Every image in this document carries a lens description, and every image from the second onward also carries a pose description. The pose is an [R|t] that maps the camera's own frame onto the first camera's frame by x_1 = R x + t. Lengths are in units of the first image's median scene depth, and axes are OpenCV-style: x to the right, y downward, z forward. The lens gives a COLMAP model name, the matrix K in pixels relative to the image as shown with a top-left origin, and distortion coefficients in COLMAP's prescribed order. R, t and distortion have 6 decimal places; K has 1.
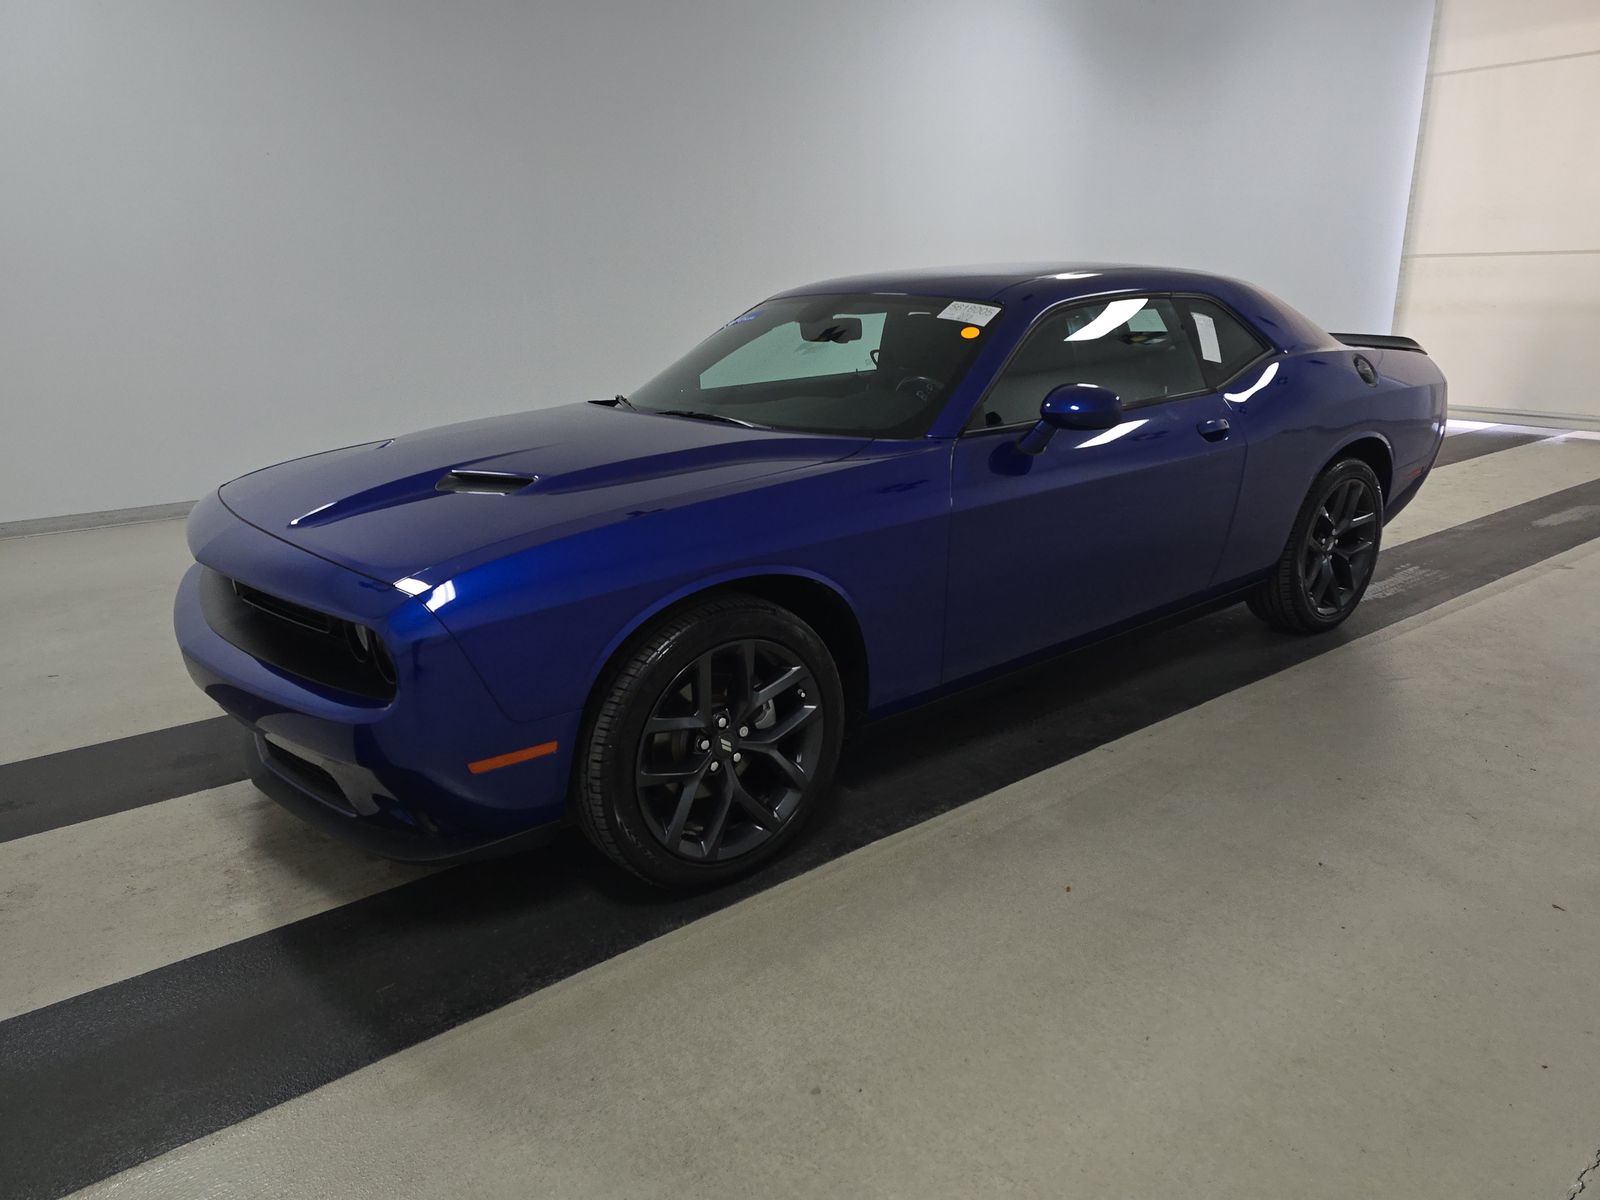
lens RADIAL K [[1065.2, 0, 800.0], [0, 1065.2, 600.0], [0, 0, 1]] dist [0.005072, -0.000660]
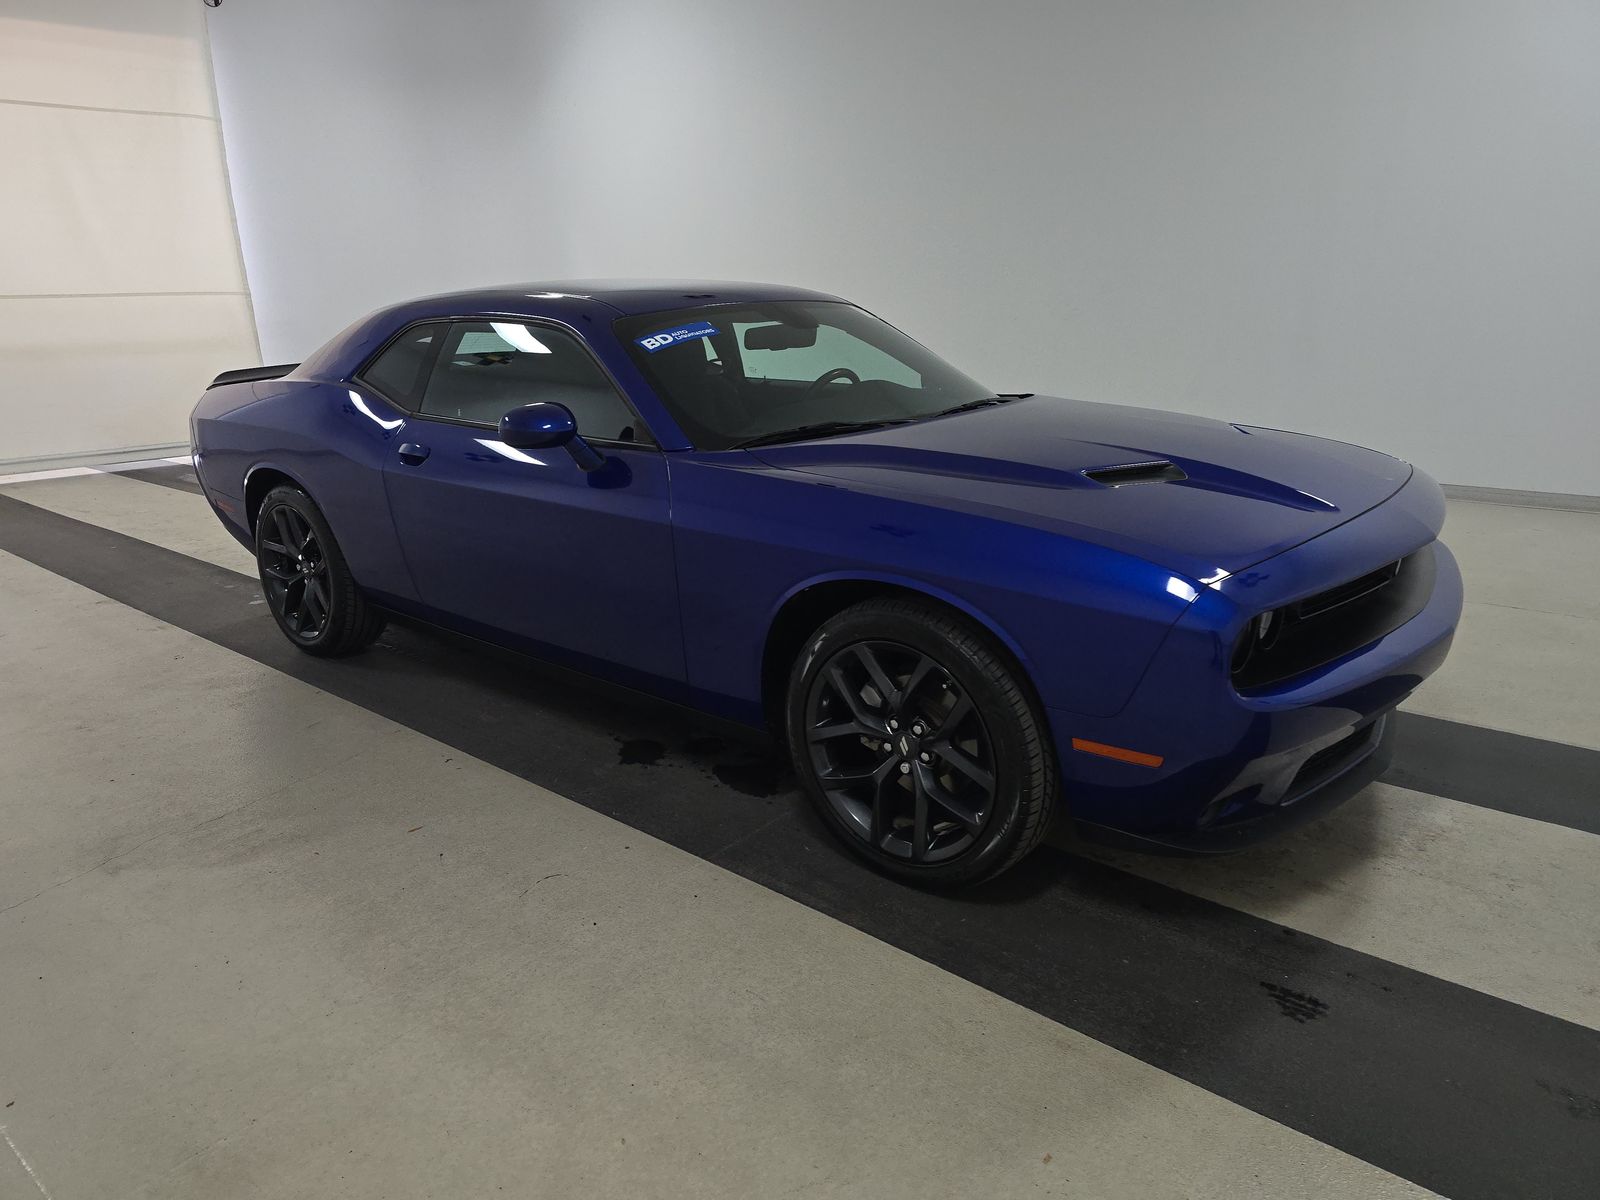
lens RADIAL K [[1065.2, 0, 800.0], [0, 1065.2, 600.0], [0, 0, 1]] dist [0.005072, -0.000660]
pose [[-0.199927, -0.249105, 0.947616, -0.967135], [0.308072, 0.902110, 0.302139, -0.322921], [-0.930119, 0.352340, -0.103614, 1.153454]]
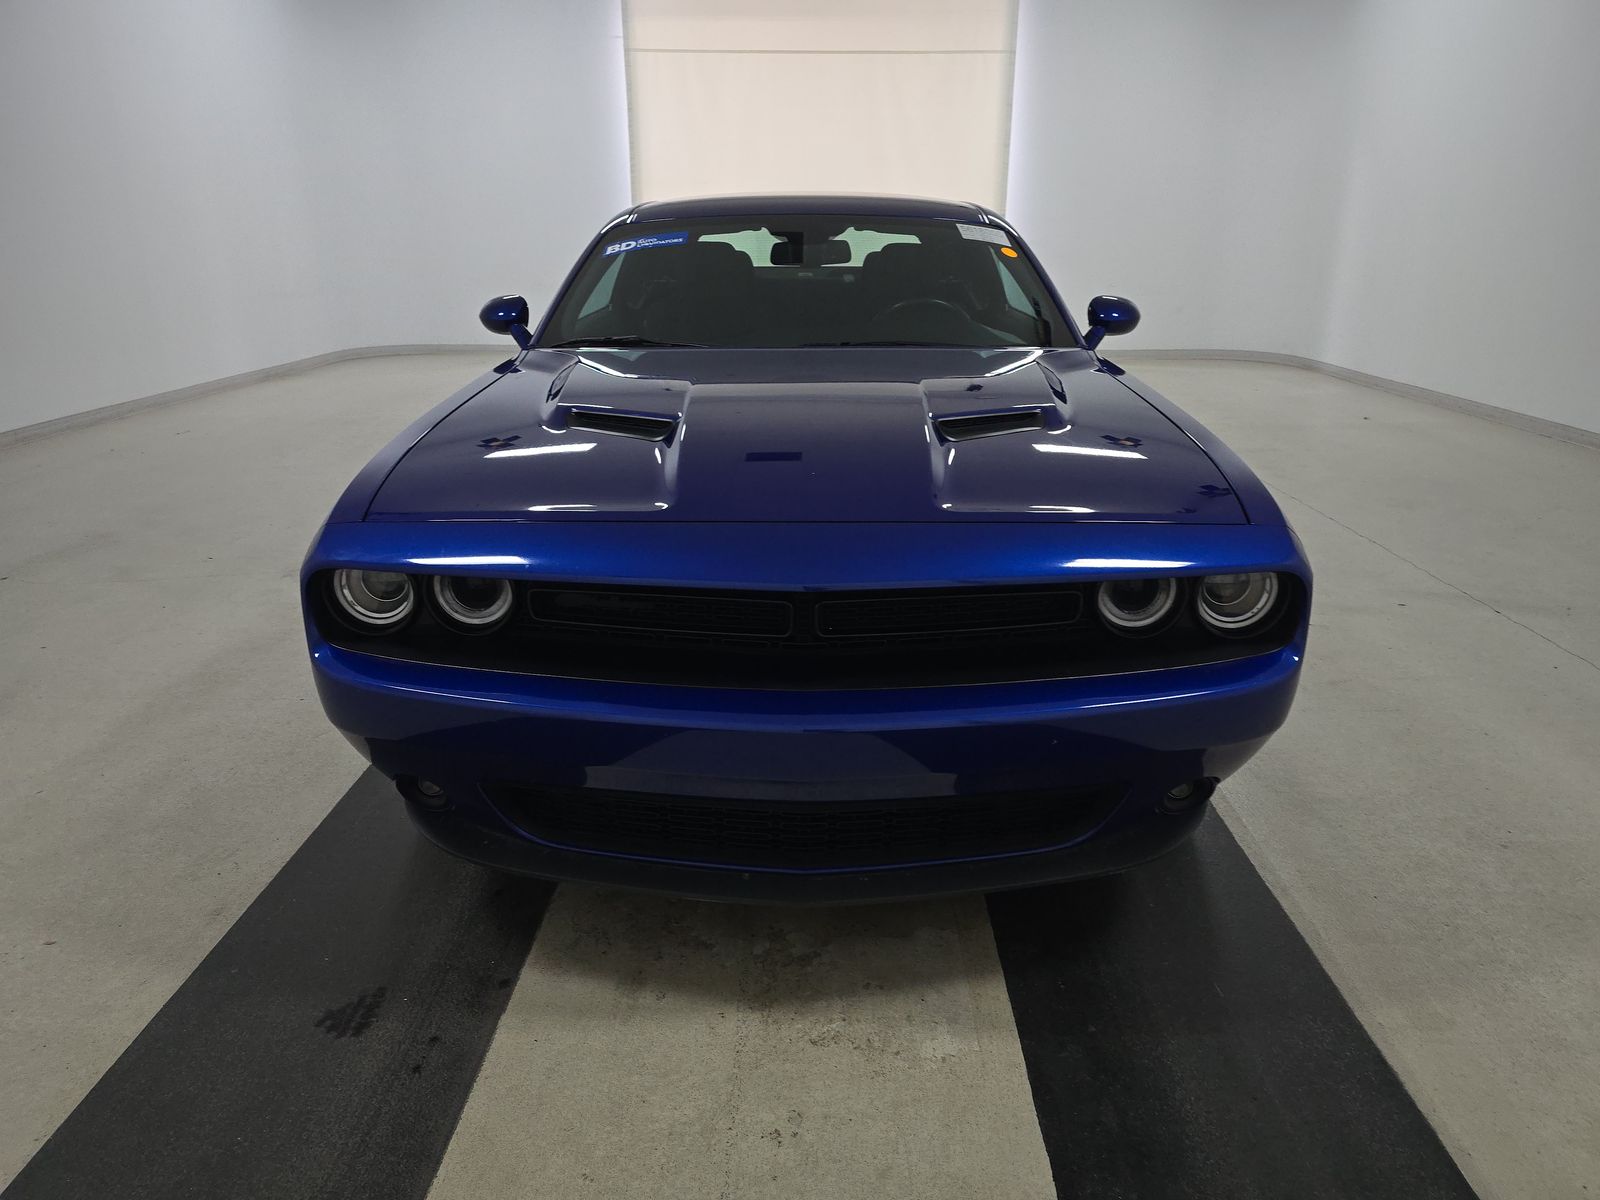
lens RADIAL K [[1105.7, 0, 803.9], [0, 1105.7, 579.6], [0, 0, 1]] dist [0.028036, -0.026825]
pose [[0.629110, -0.207436, 0.749127, -0.737728], [0.204063, 0.974006, 0.098335, -0.069744], [-0.750052, 0.091005, 0.655087, 0.389949]]
